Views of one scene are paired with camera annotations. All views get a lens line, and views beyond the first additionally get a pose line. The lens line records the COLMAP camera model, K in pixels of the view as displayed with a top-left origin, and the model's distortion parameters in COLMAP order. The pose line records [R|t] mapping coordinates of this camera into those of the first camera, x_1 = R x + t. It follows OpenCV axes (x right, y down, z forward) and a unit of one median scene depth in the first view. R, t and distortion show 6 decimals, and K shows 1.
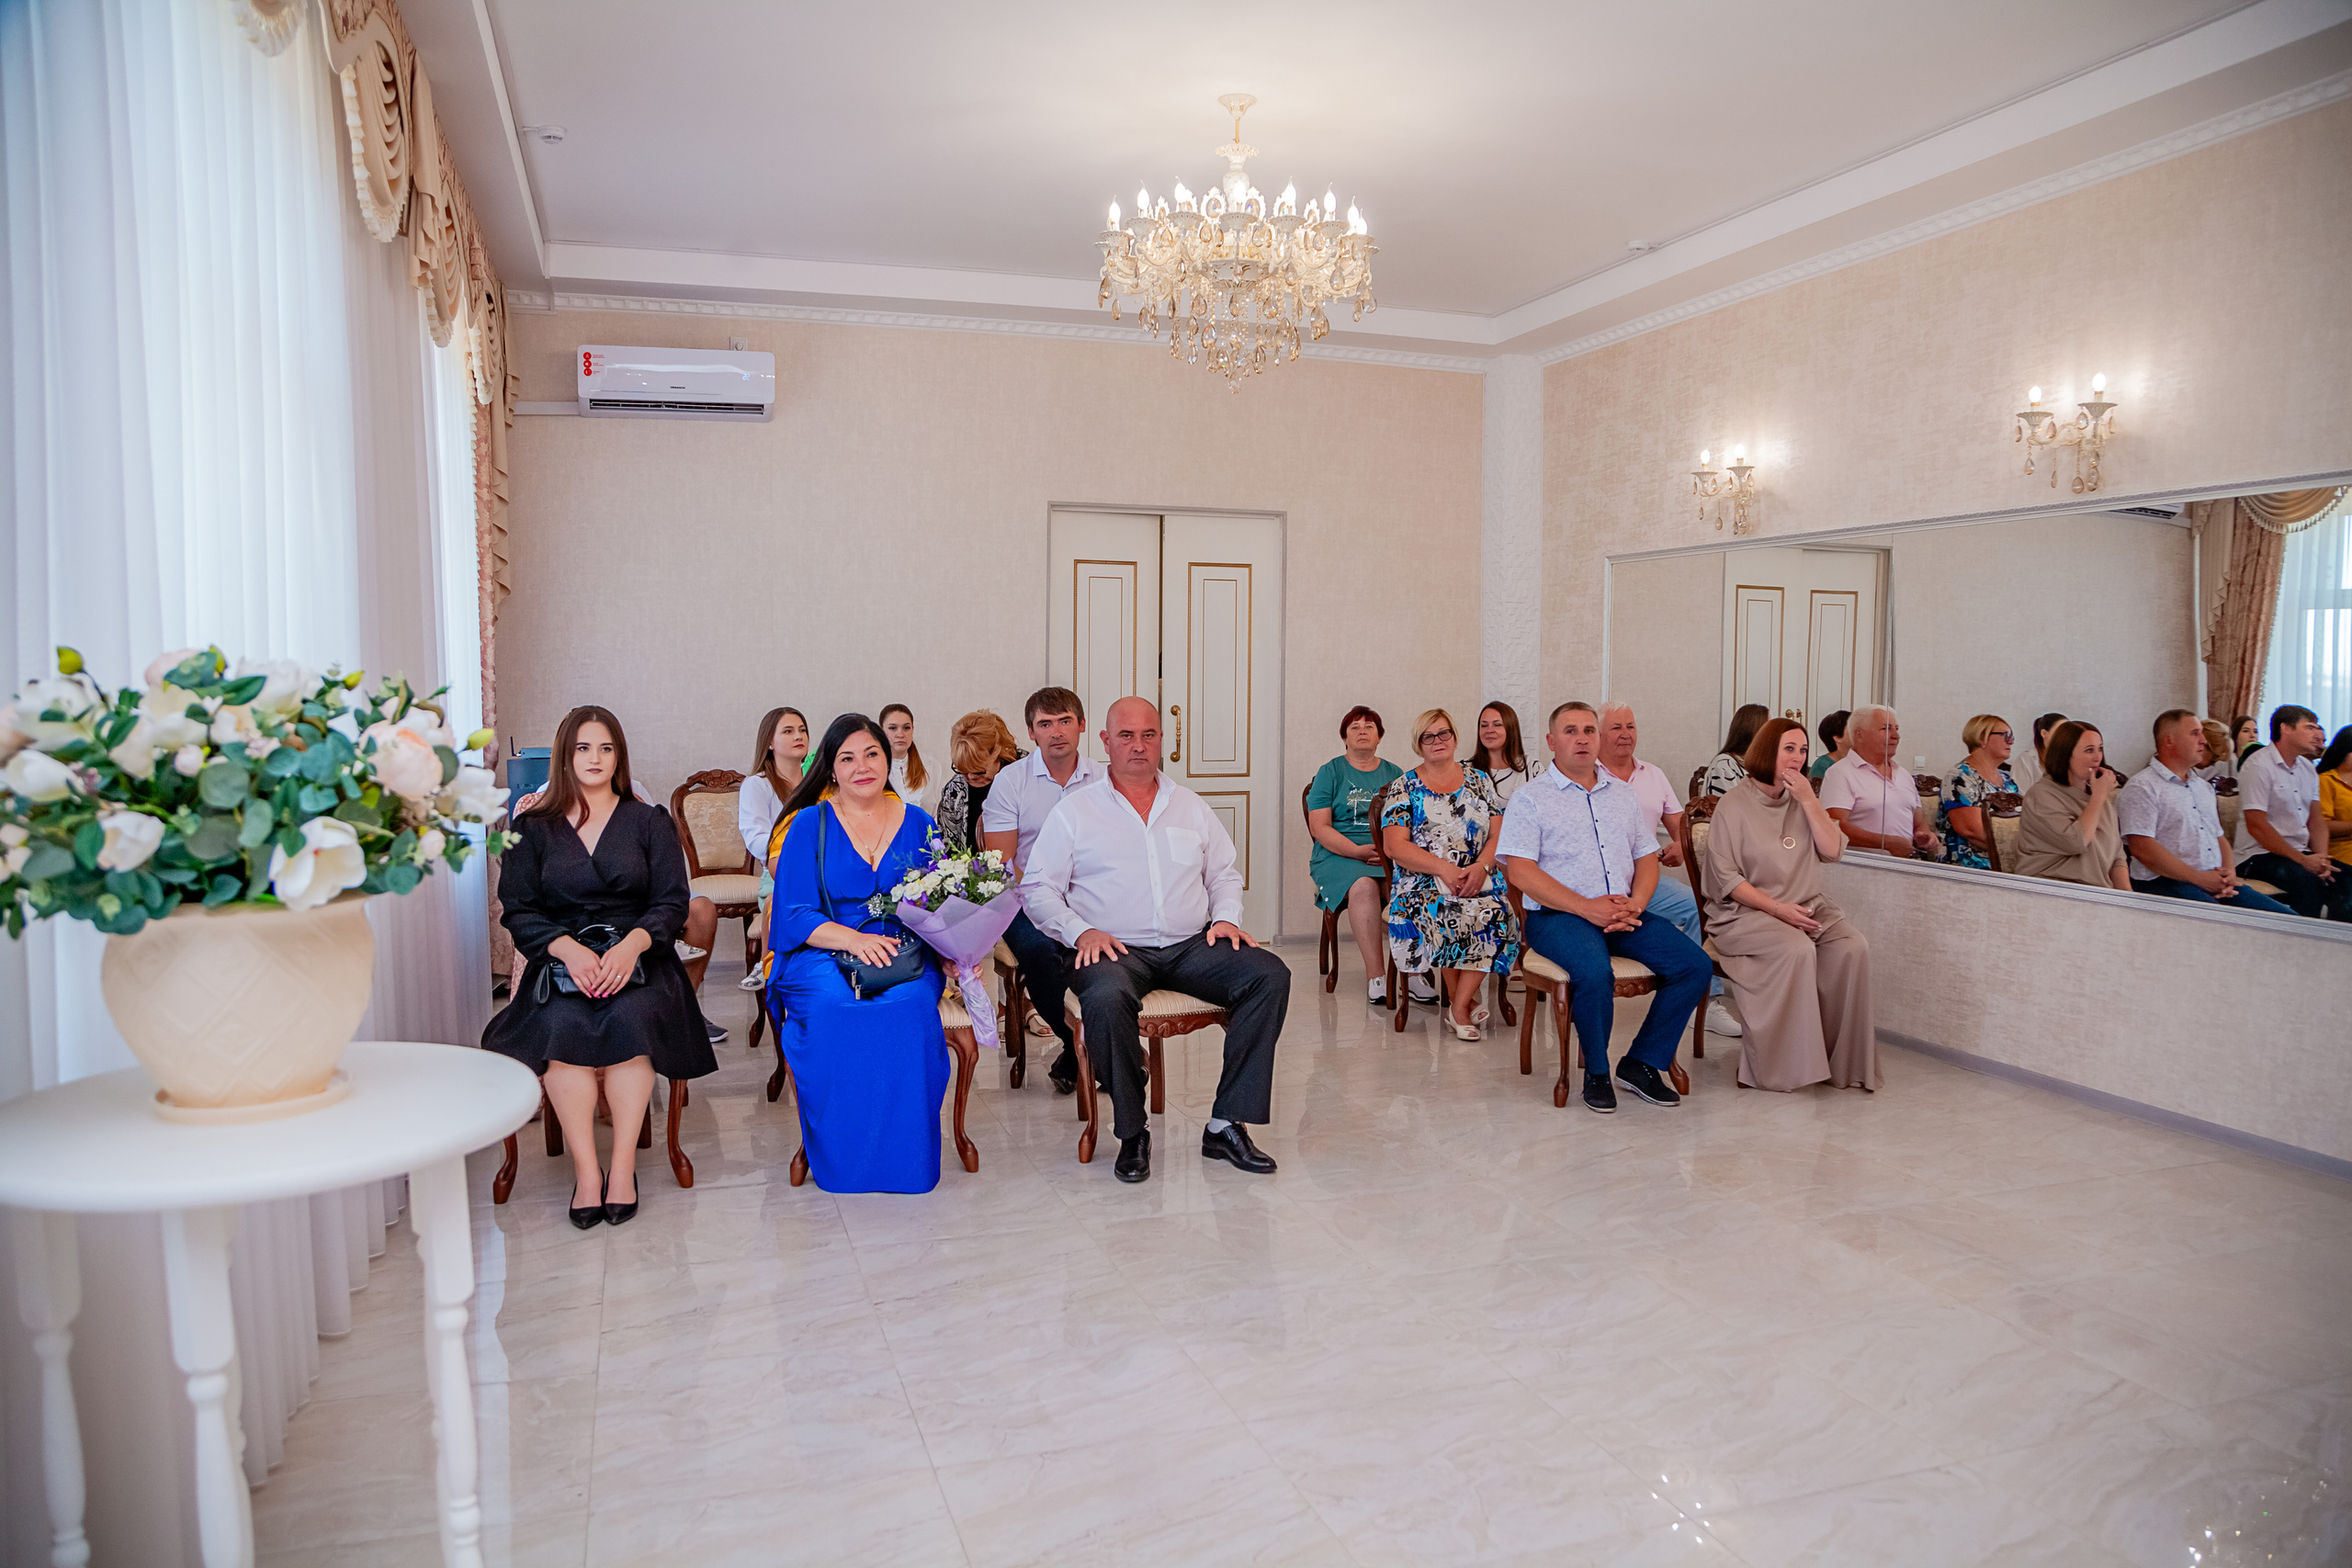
lens RADIAL K [[1615.8, 0, 1181.0], [0, 1615.8, 781.4], [0, 0, 1]] dist [-0.127585, 0.076810]
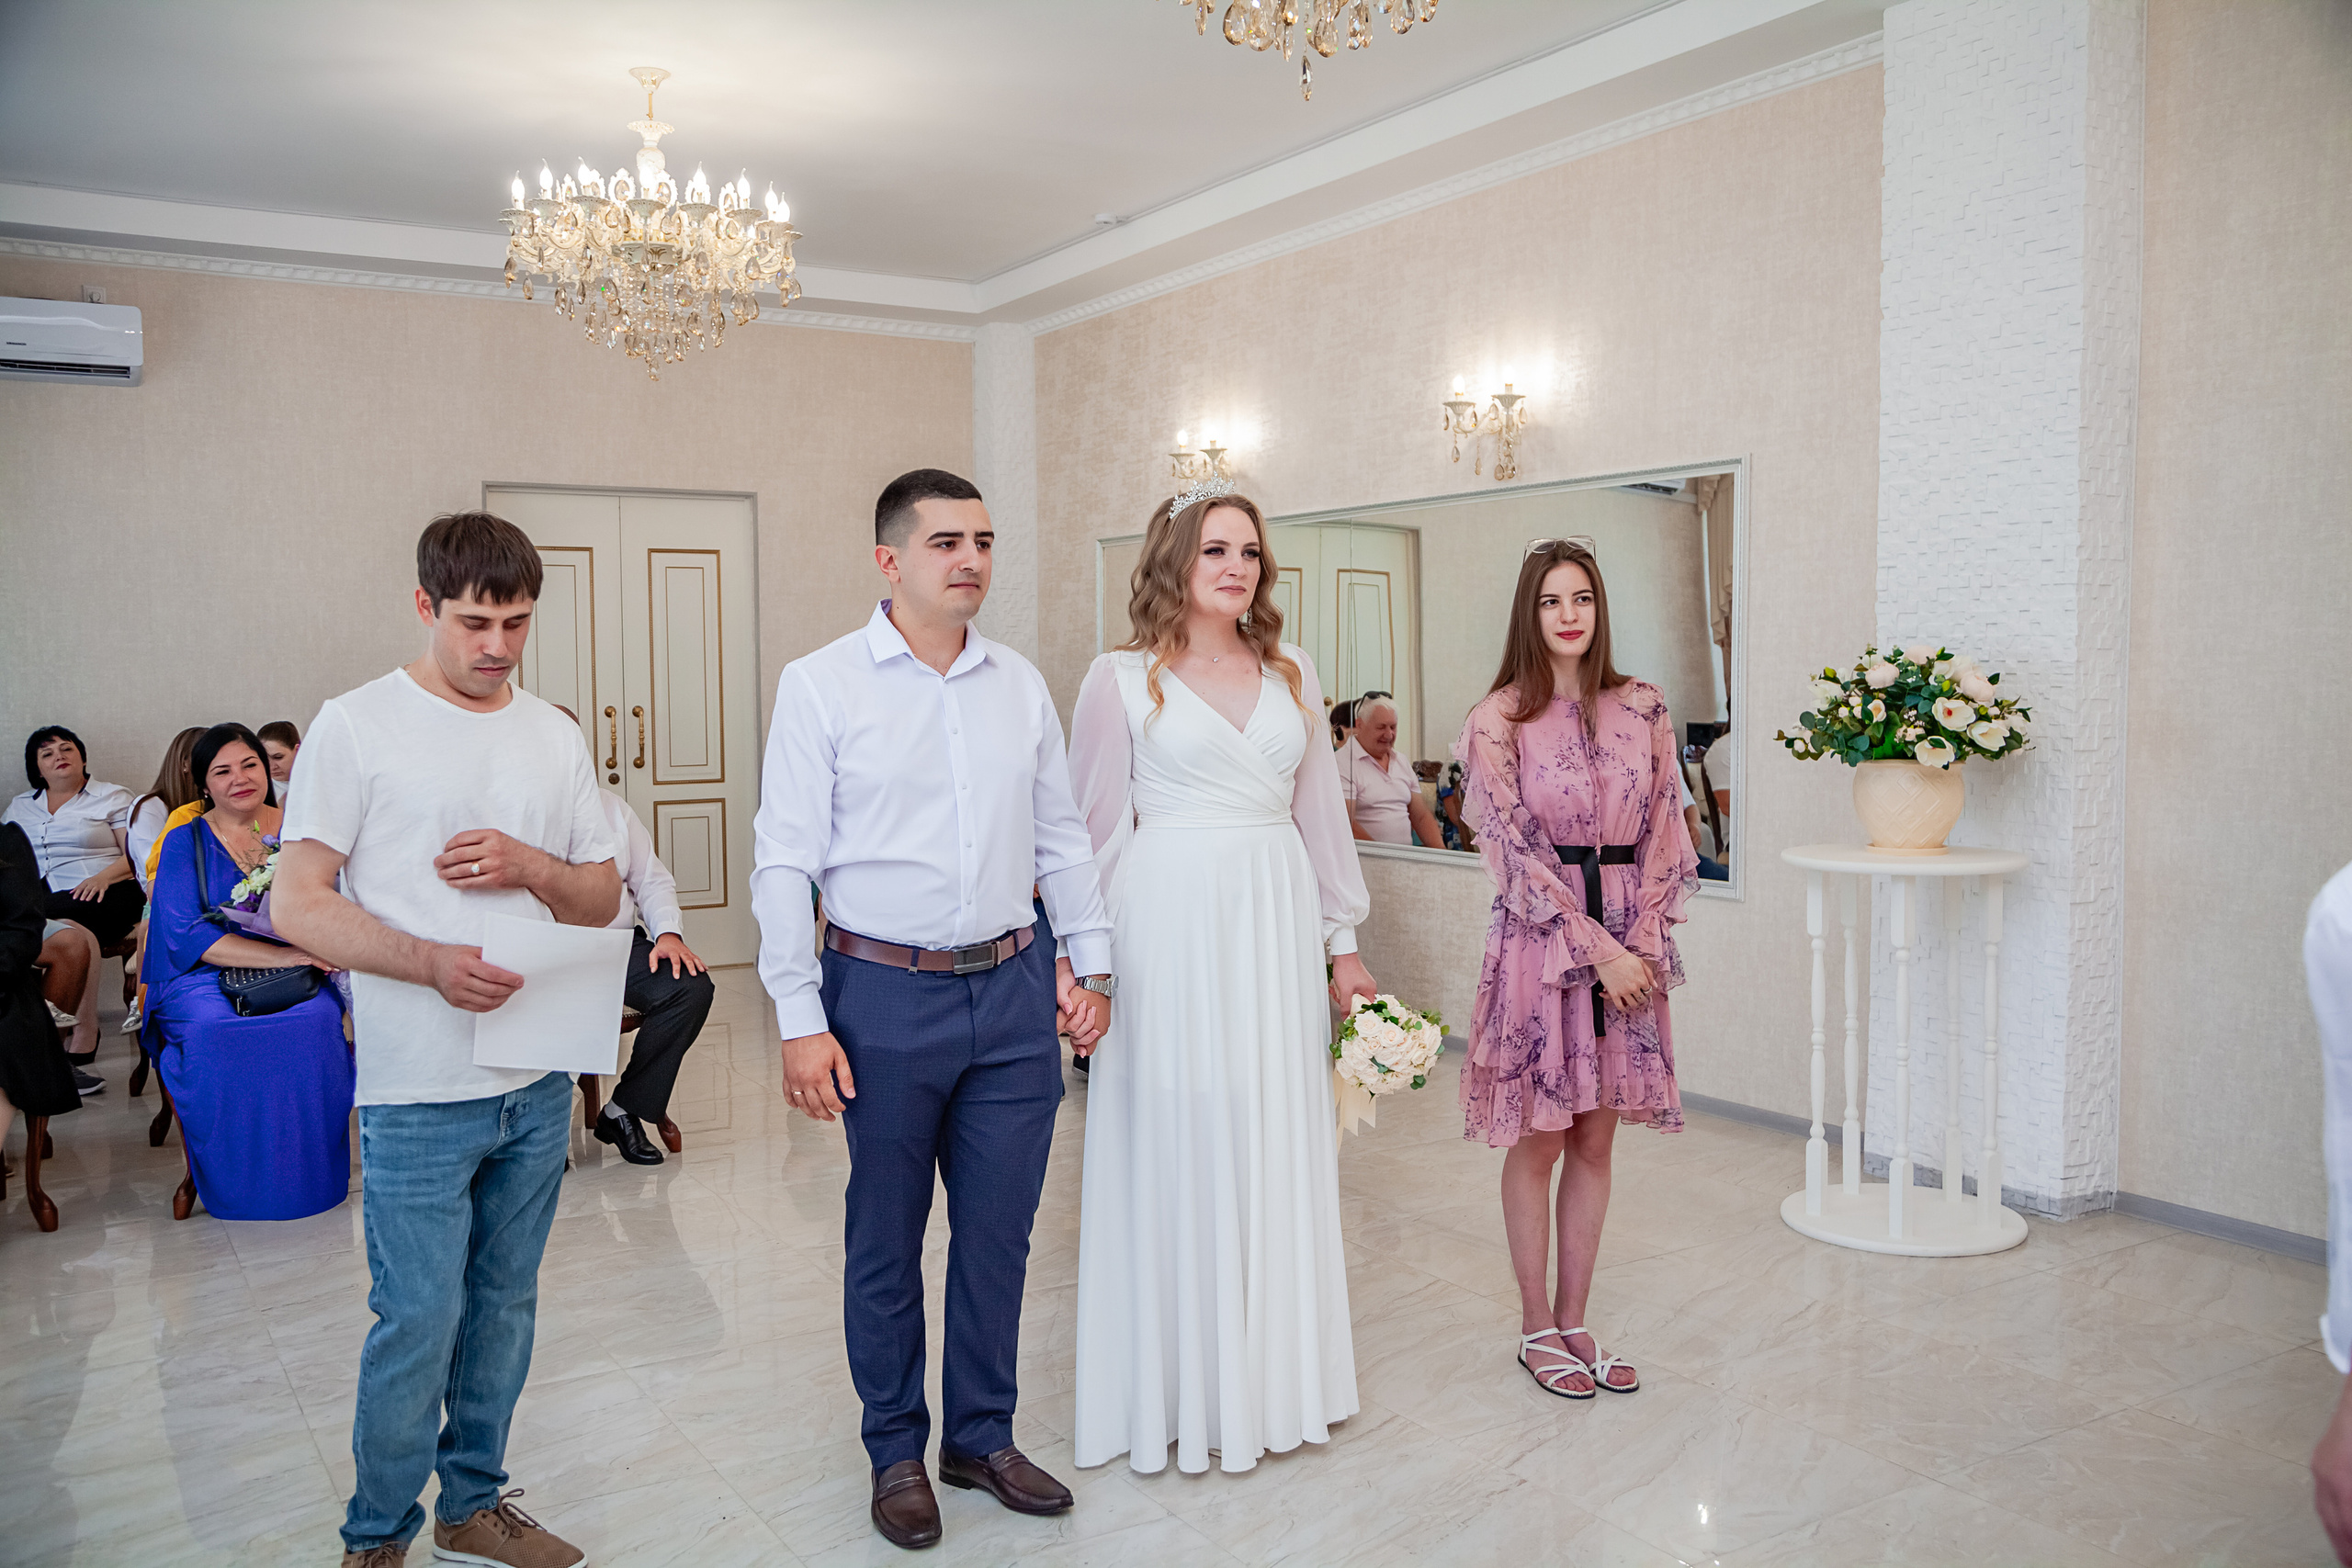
lens RADIAL K [[1941.4, 0, 1176.0], [0, 1941.4, 784.0], [0, 0, 1]] dist [-0.075629, 0.103093]
pose [[0.973238, -0.028960, 0.227967, 0.063214], [0.030302, 0.999538, -0.002386, 0.012501], [-0.227792, 0.009230, 0.973666, -0.188961]]
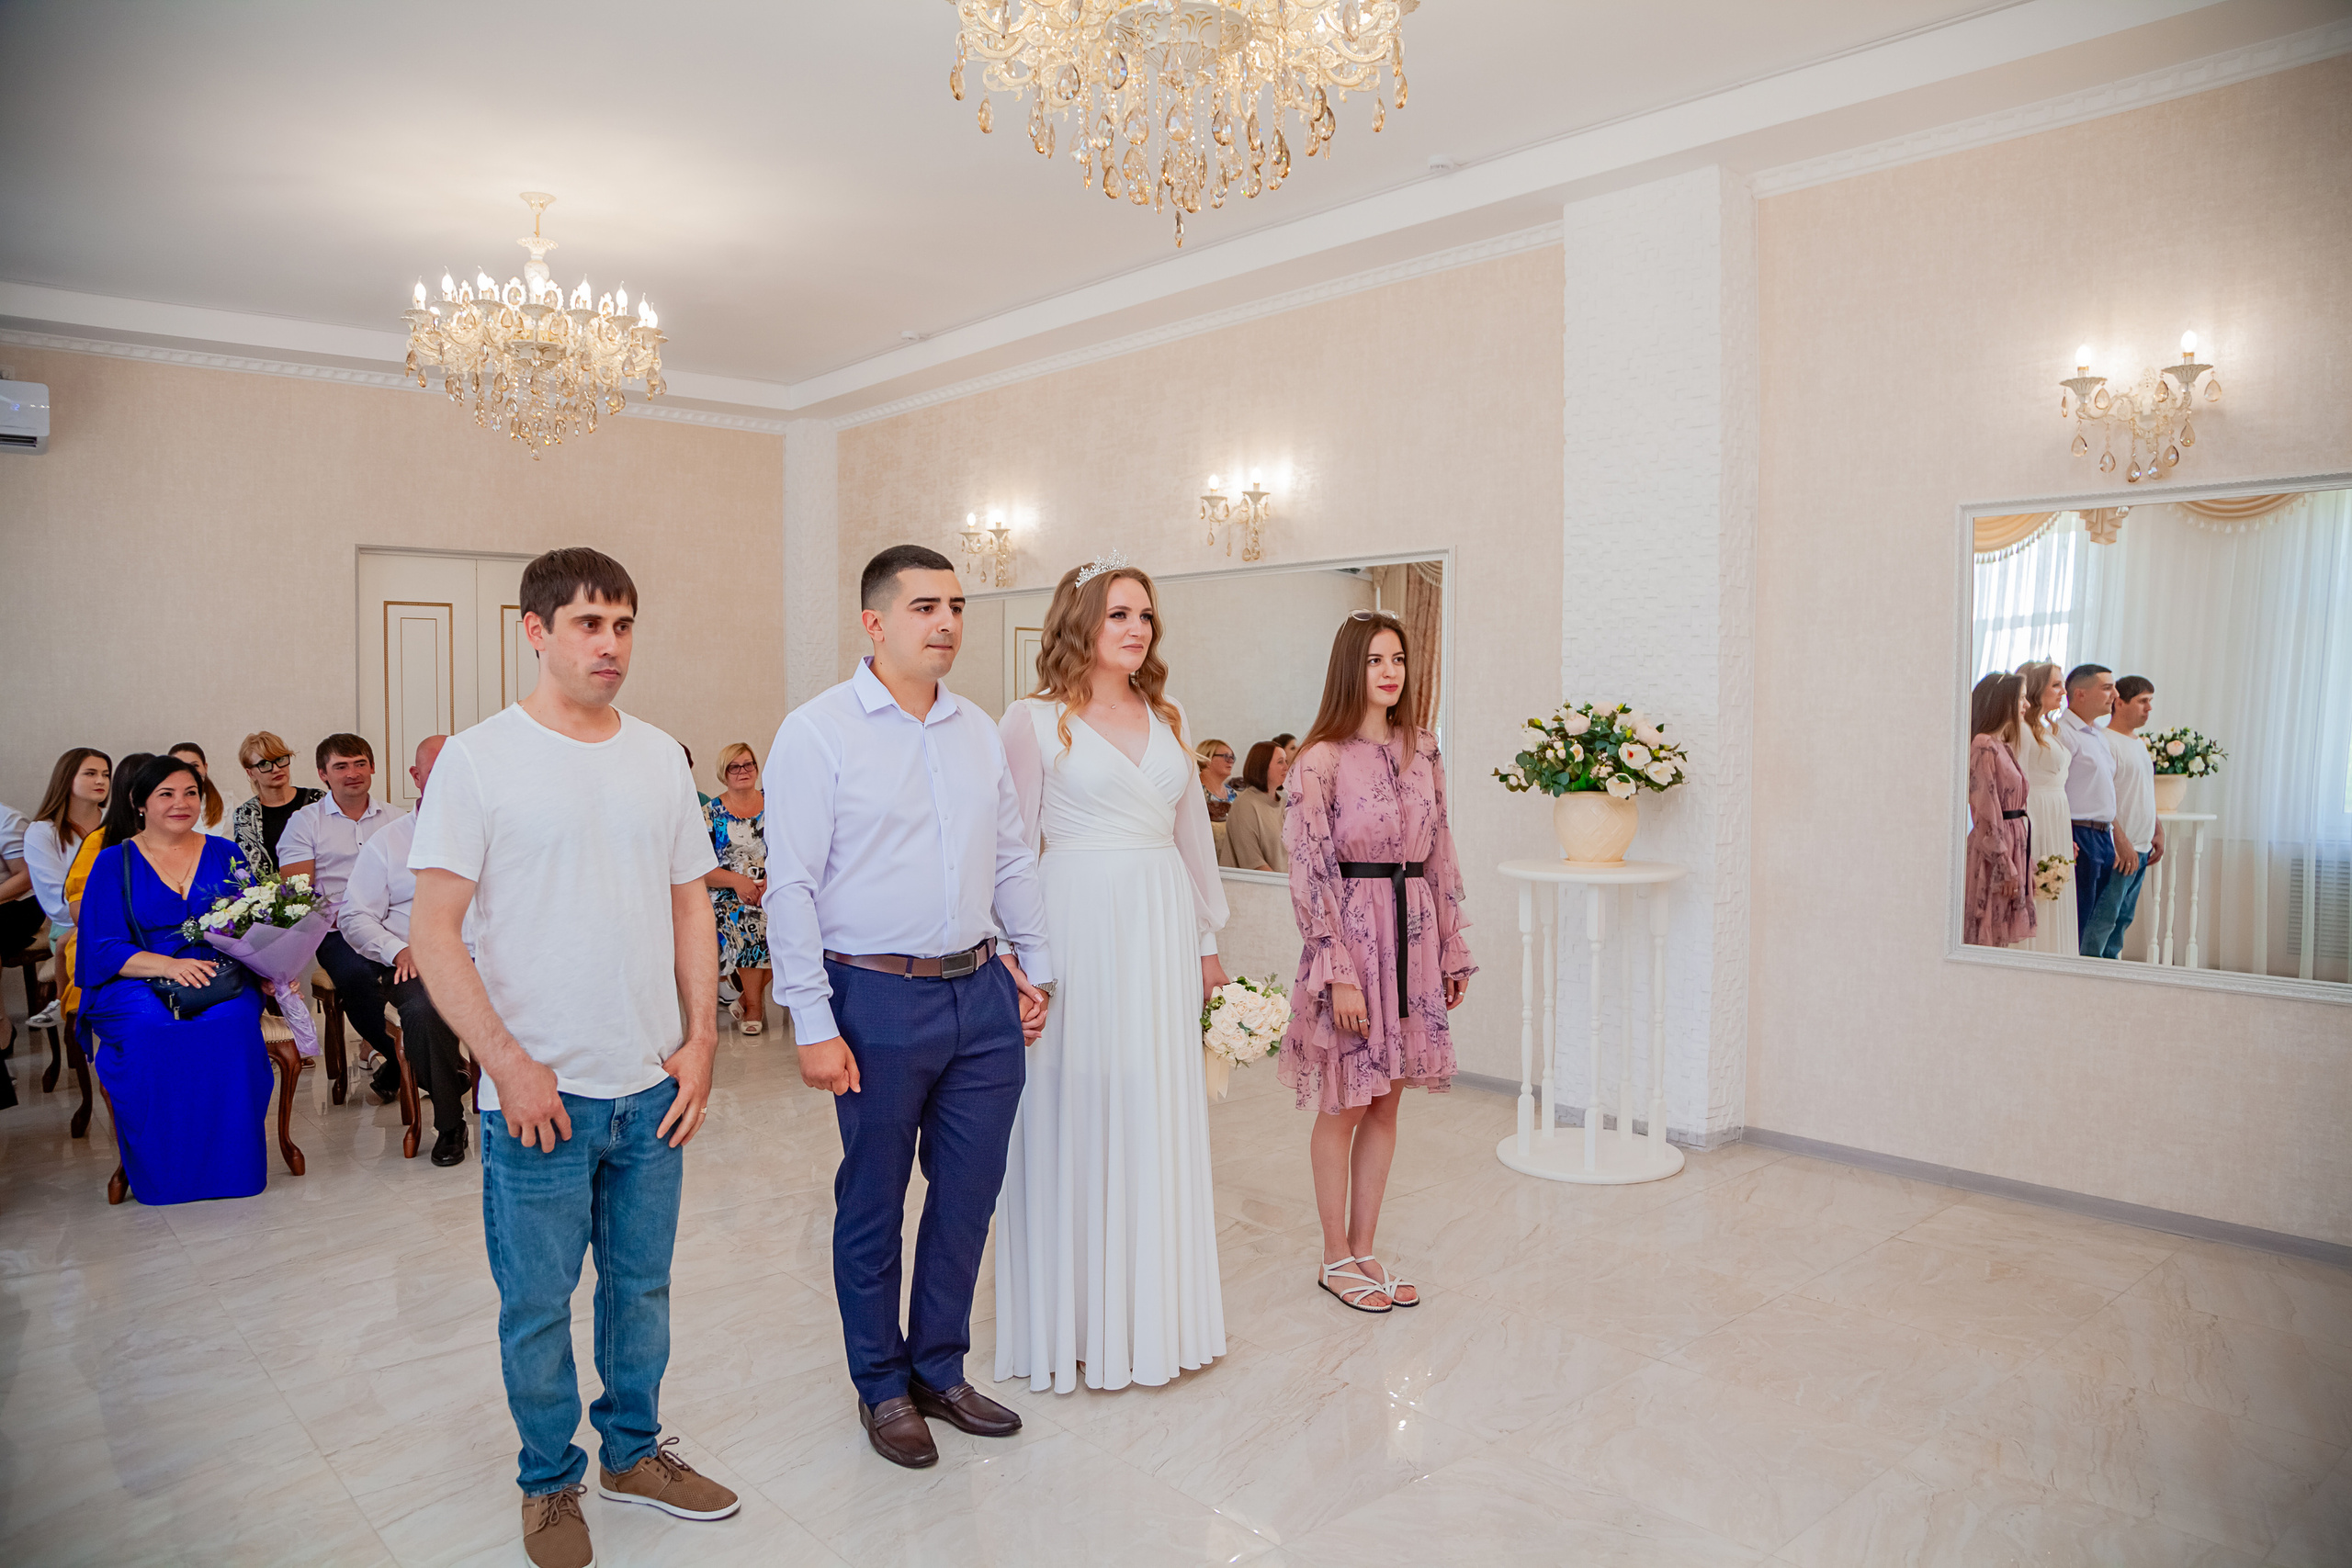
lens RADIAL K [[1615.8, 0, 1181.0], [0, 1615.8, 781.4], [0, 0, 1]] dist [-0.127585, 0.076810]
pose [[0.920066, -0.023446, 0.391060, 0.010896], [0.031259, 0.999418, -0.013624, 0.008786], [-0.390513, 0.024759, 0.920264, -0.166529]]
